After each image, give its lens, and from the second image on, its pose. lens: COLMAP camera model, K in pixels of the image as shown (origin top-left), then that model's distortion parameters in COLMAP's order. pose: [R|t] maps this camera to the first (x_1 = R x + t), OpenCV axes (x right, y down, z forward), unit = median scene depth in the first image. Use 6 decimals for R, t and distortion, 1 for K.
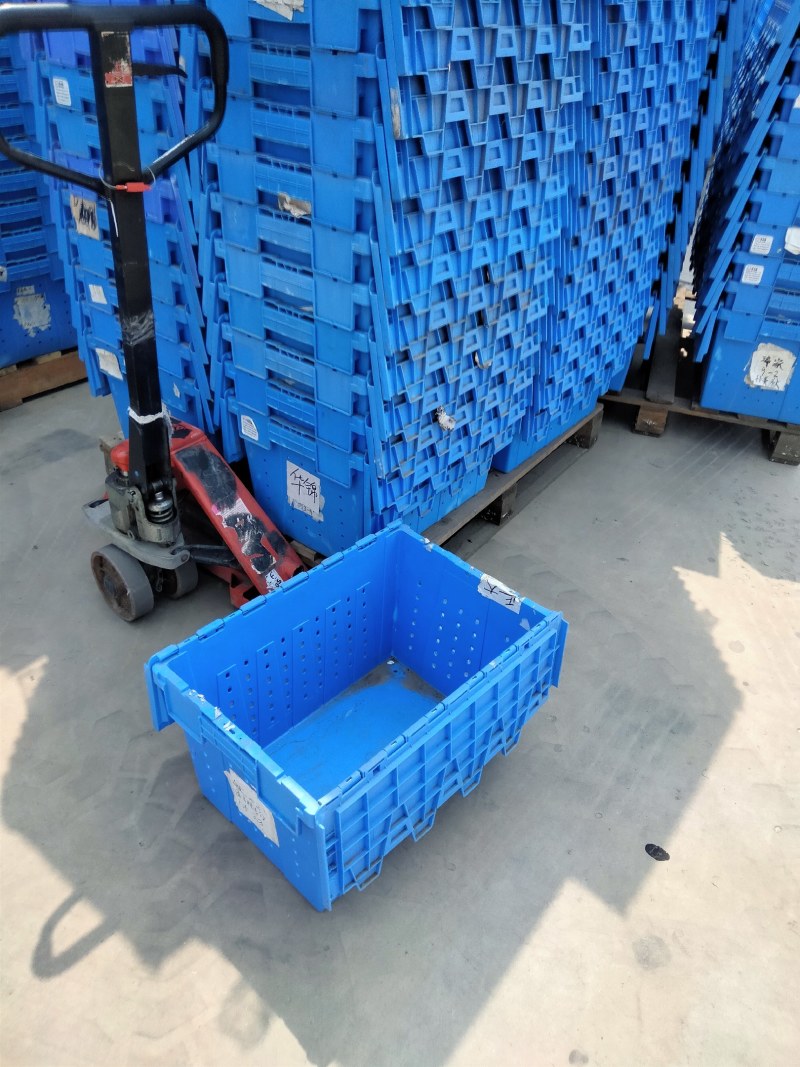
lens RADIAL K [[795.5, 0, 400.0], [0, 795.5, 533.5], [0, 0, 1]] dist [0.093920, -0.161204]
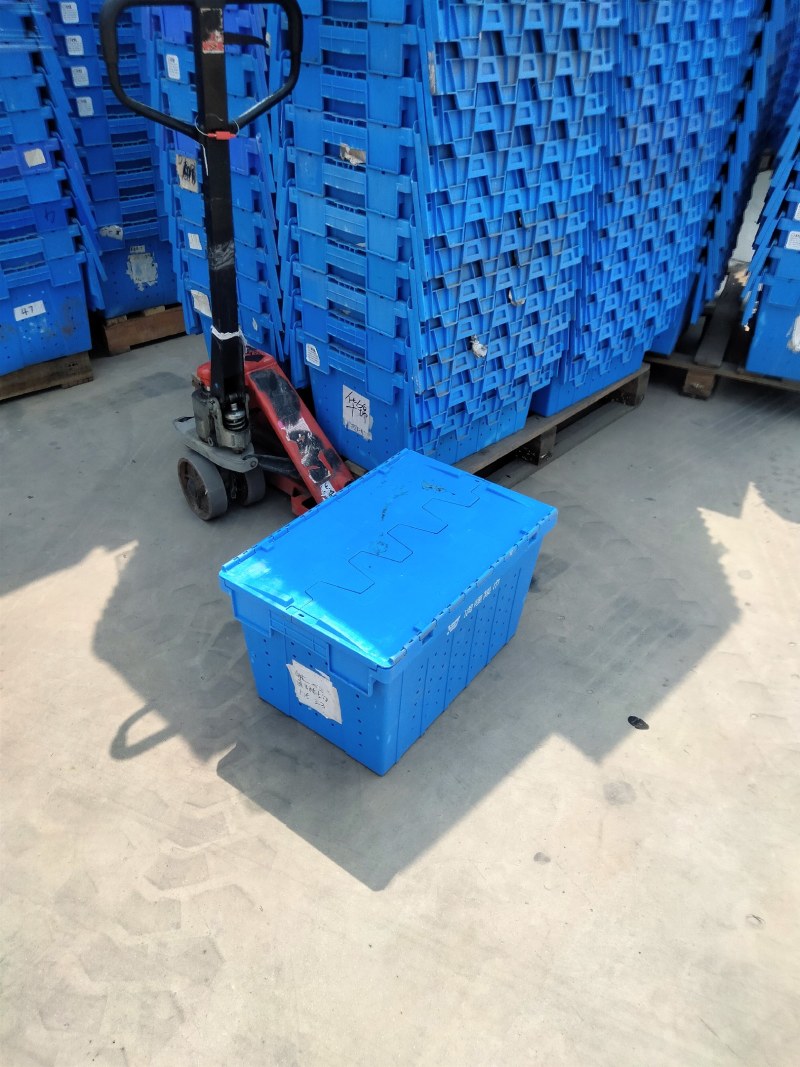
lens RADIAL K [[795.5, 0, 400.0], [0, 795.5, 533.5], [0, 0, 1]] dist [0.093920, -0.161204]
pose [[0.992602, 0.052402, -0.109526, 0.084560], [-0.052880, 0.998600, -0.001461, 0.131013], [0.109296, 0.007242, 0.993983, -0.153796]]
